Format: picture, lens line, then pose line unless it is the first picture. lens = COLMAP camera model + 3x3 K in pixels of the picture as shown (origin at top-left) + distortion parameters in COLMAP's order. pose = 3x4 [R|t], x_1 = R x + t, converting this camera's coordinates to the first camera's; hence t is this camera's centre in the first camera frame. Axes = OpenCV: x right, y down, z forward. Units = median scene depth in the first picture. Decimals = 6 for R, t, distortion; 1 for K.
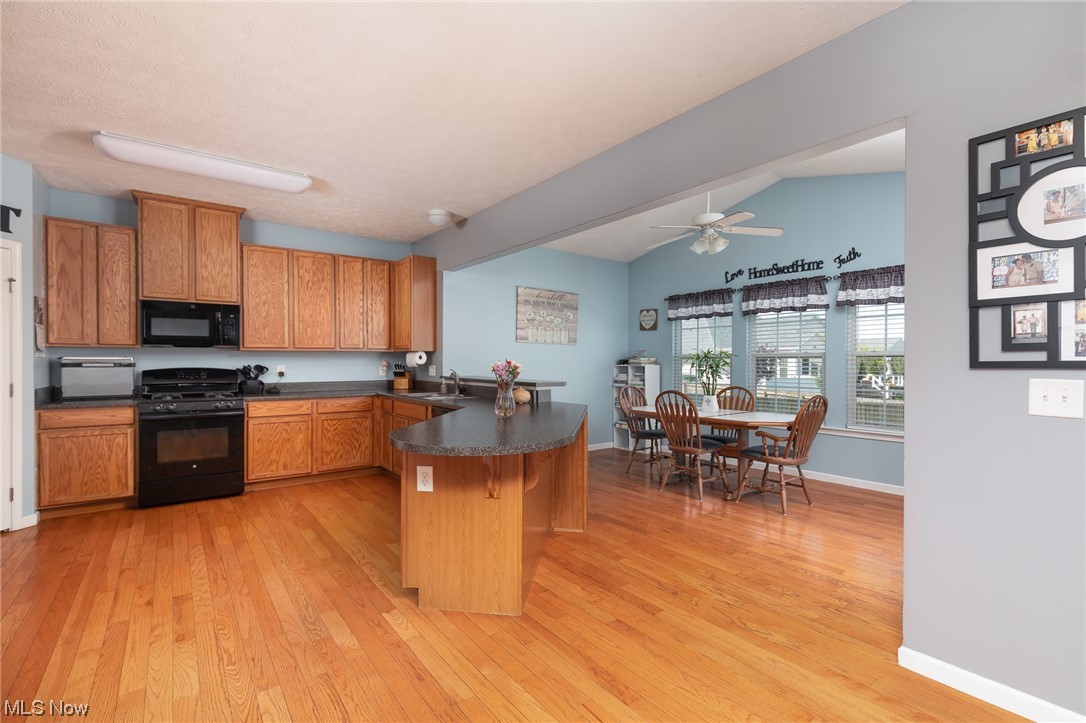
lens RADIAL K [[486.9, 0, 540.8], [0, 486.9, 362.4], [0, 0, 1]] dist [0.010428, -0.002546]
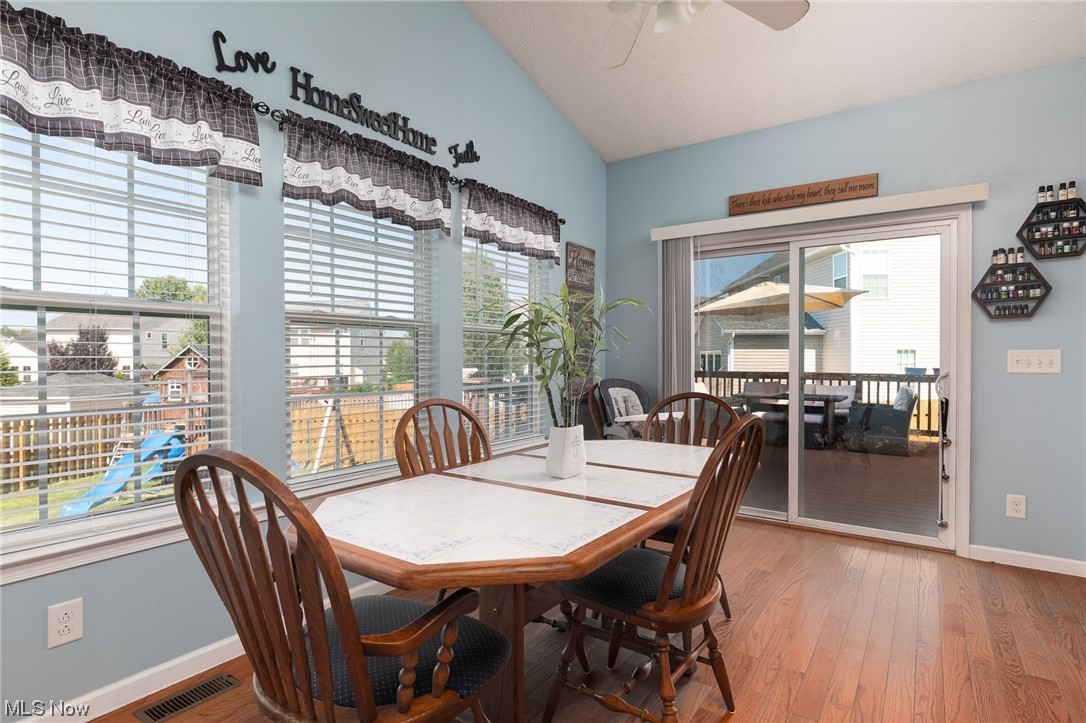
lens RADIAL K [[561.6, 0, 538.7], [0, 561.6, 363.2], [0, 0, 1]] dist [-0.000482, 0.000913]
pose [[-0.305603, -0.008309, 0.952123, -0.015984], [0.000020, 0.999962, 0.008733, 0.018458], [-0.952159, 0.002688, -0.305591, 0.987217]]
